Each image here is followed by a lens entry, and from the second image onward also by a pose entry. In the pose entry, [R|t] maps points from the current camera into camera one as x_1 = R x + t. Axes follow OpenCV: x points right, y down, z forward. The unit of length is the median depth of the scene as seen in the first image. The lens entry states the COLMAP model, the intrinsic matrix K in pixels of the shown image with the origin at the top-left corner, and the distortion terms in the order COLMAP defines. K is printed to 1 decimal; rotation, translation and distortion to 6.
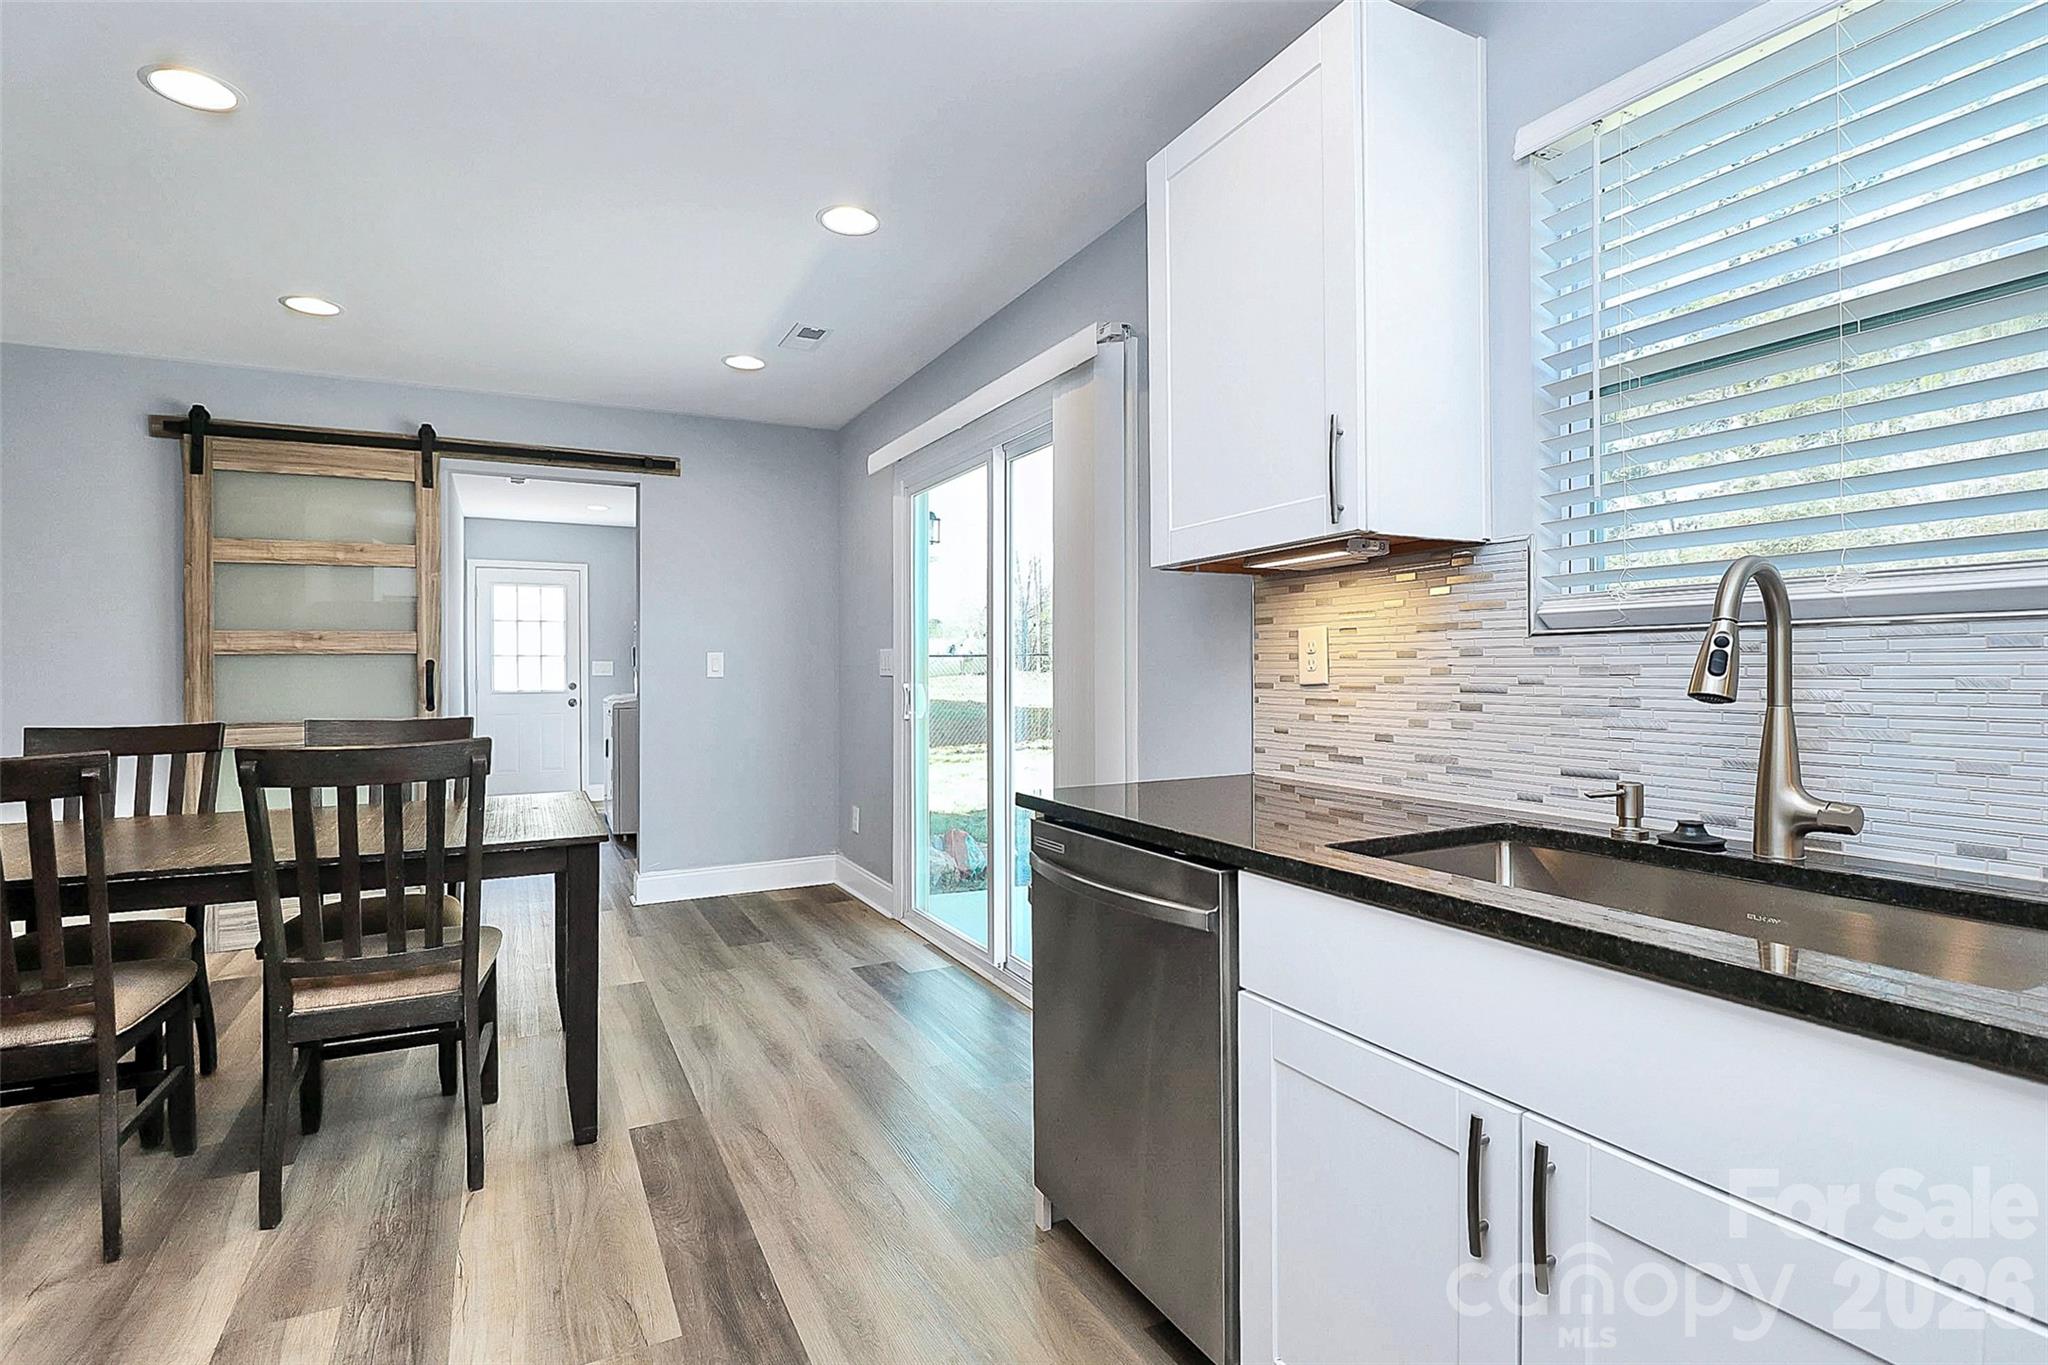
lens RADIAL K [[967.1, 0, 1007.9], [0, 967.1, 672.0], [0, 0, 1]] dist [-0.002354, -0.000590]
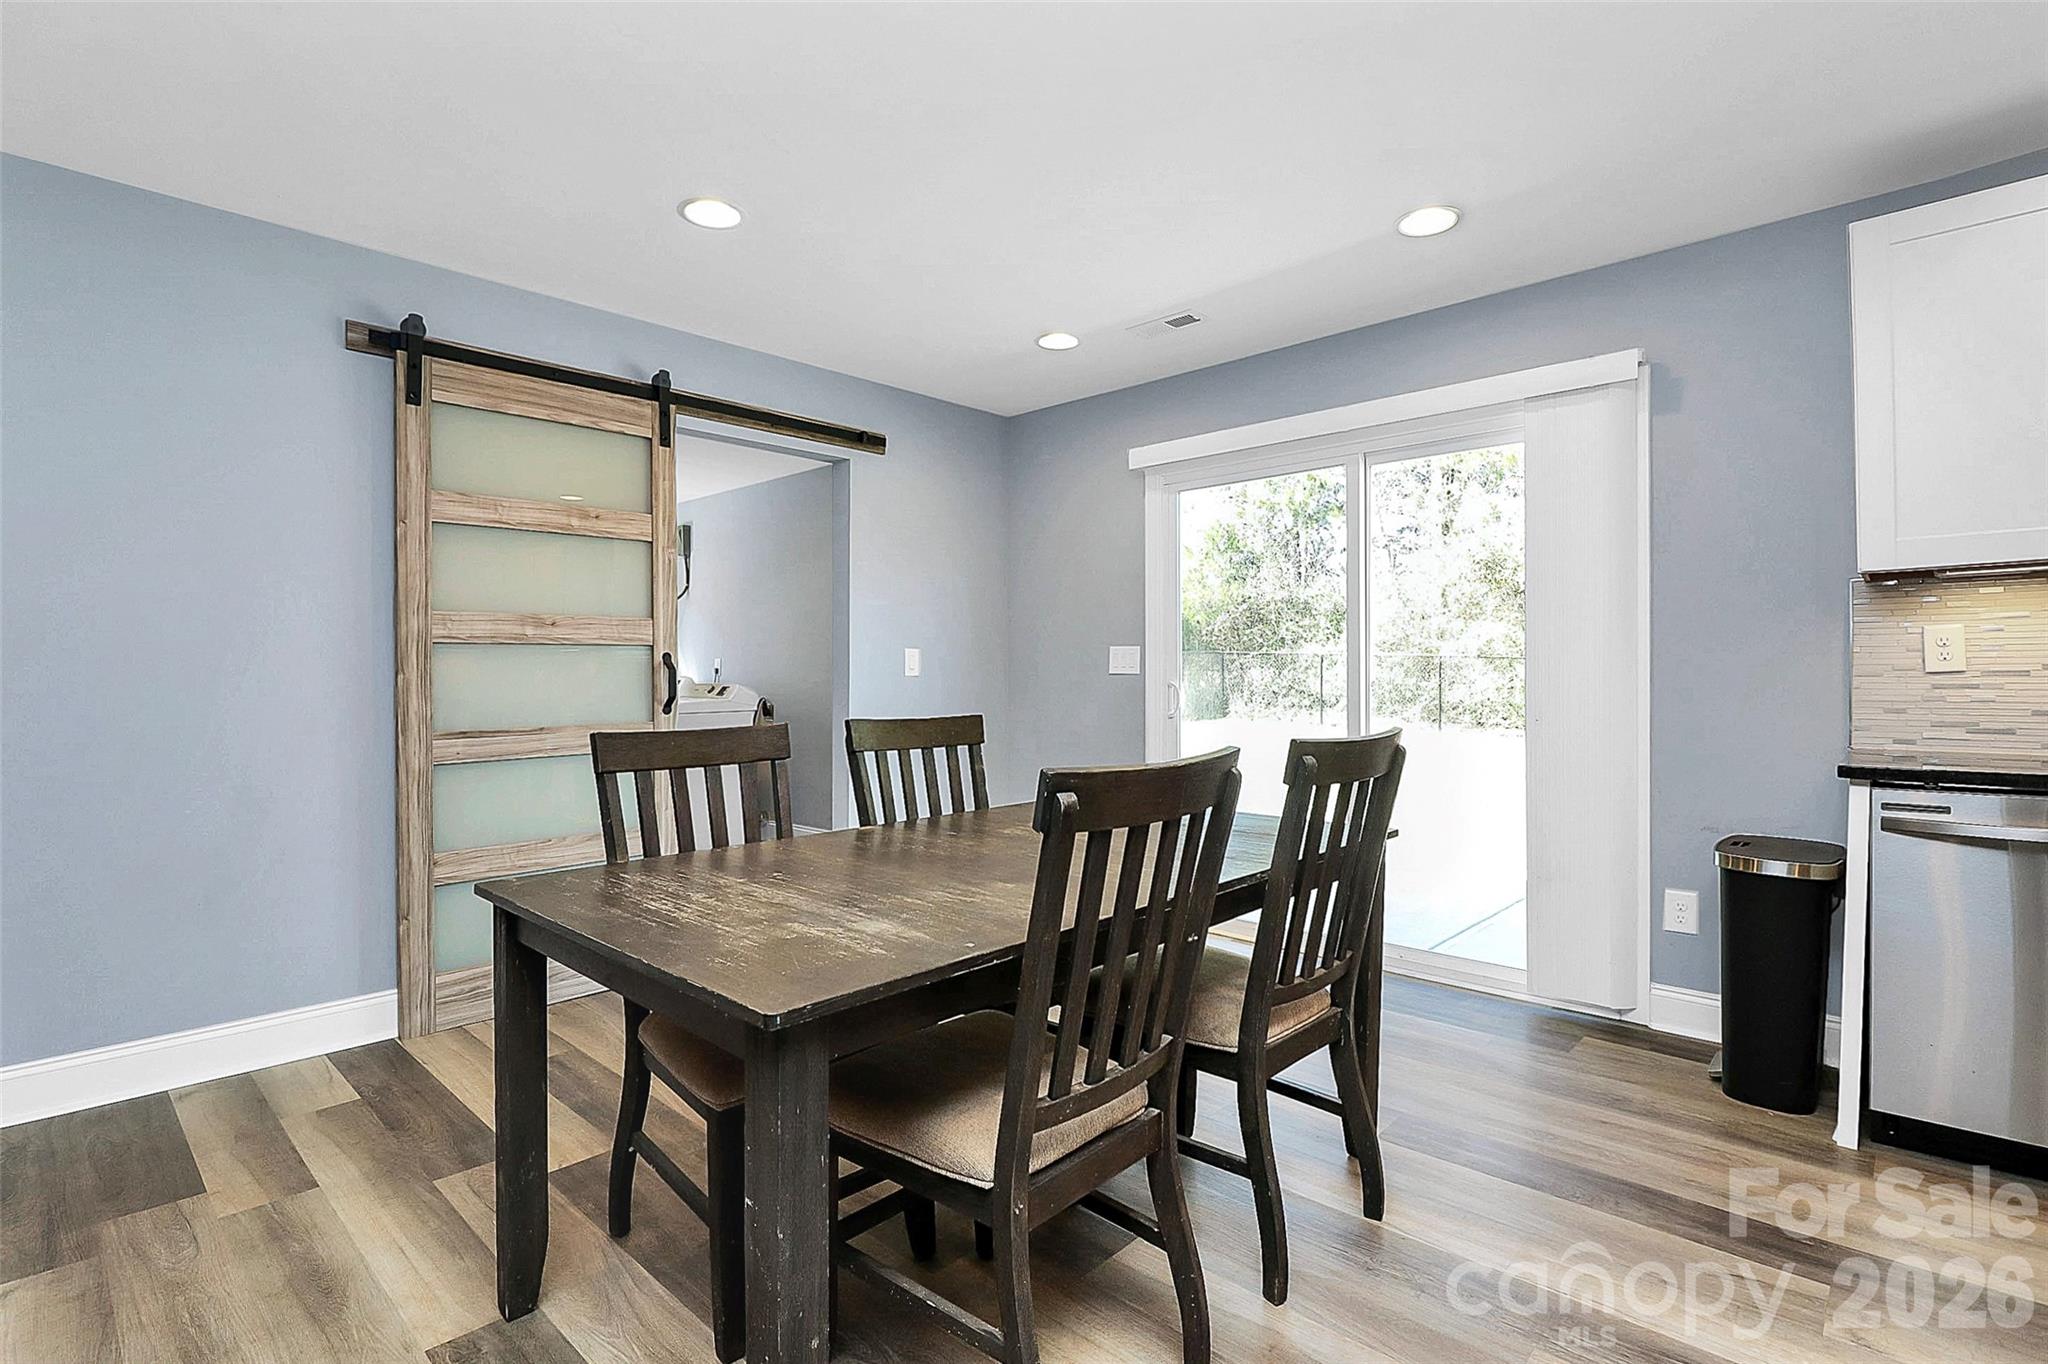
lens RADIAL K [[967.1, 0, 1020.2], [0, 967.1, 672.2], [0, 0, 1]] dist [-0.002354, -0.000590]
pose [[0.945732, 0.003730, 0.324927, -0.624168], [0.000155, 0.999929, -0.011929, 0.014746], [-0.324948, 0.011332, 0.945664, 0.123456]]
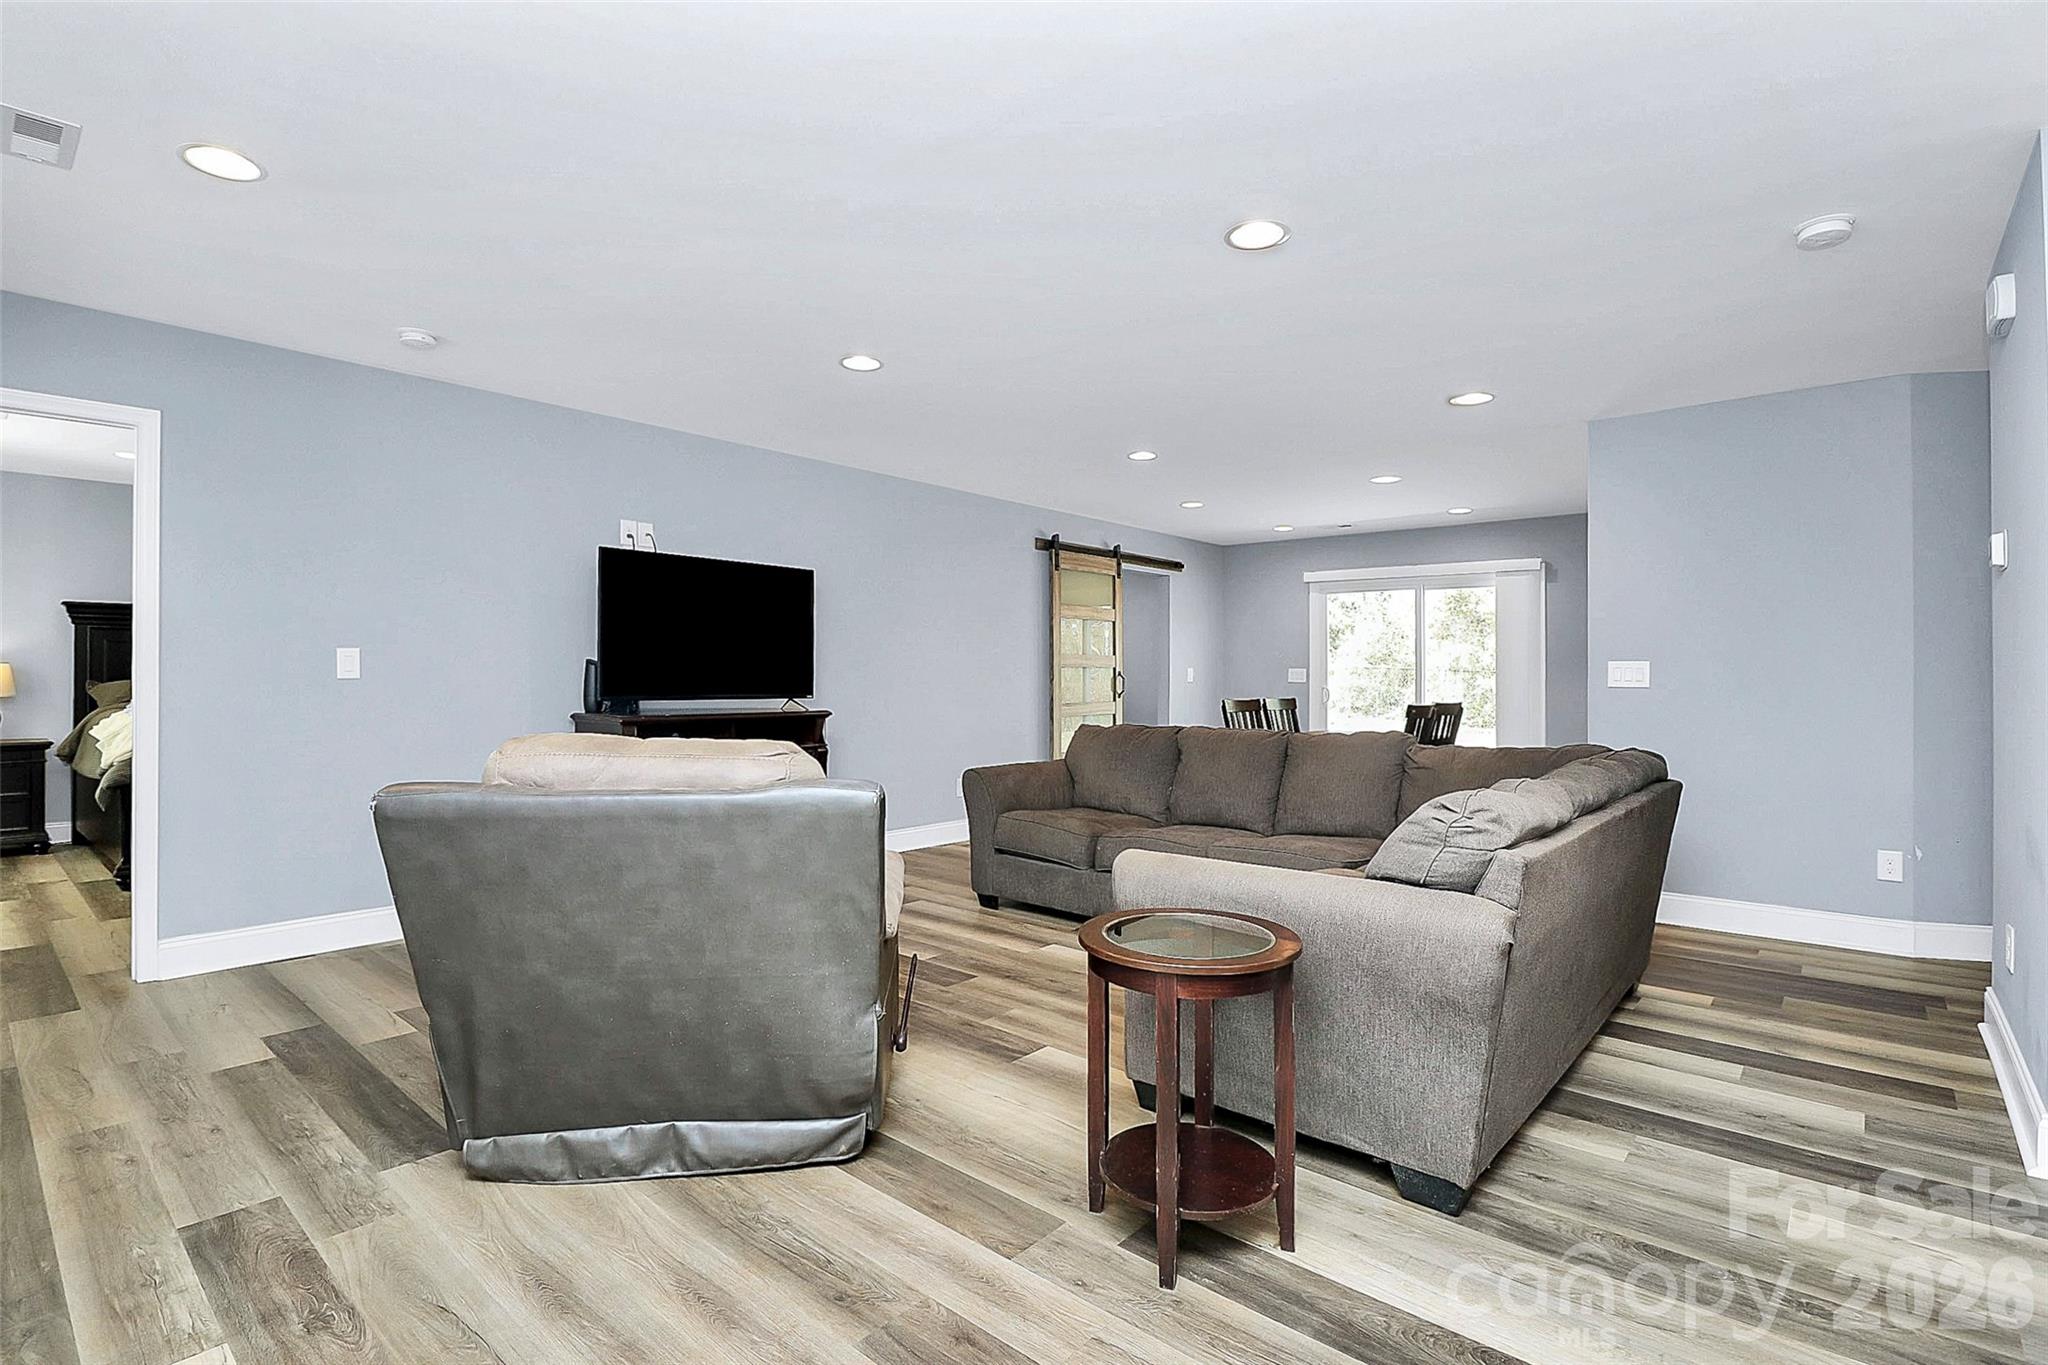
lens RADIAL K [[967.1, 0, 1013.6], [0, 967.1, 676.7], [0, 0, 1]] dist [-0.002354, -0.000590]
pose [[0.934154, 0.016763, 0.356477, -1.563796], [-0.014005, 0.999849, -0.010315, 0.023435], [-0.356596, 0.004643, 0.934247, -0.727319]]
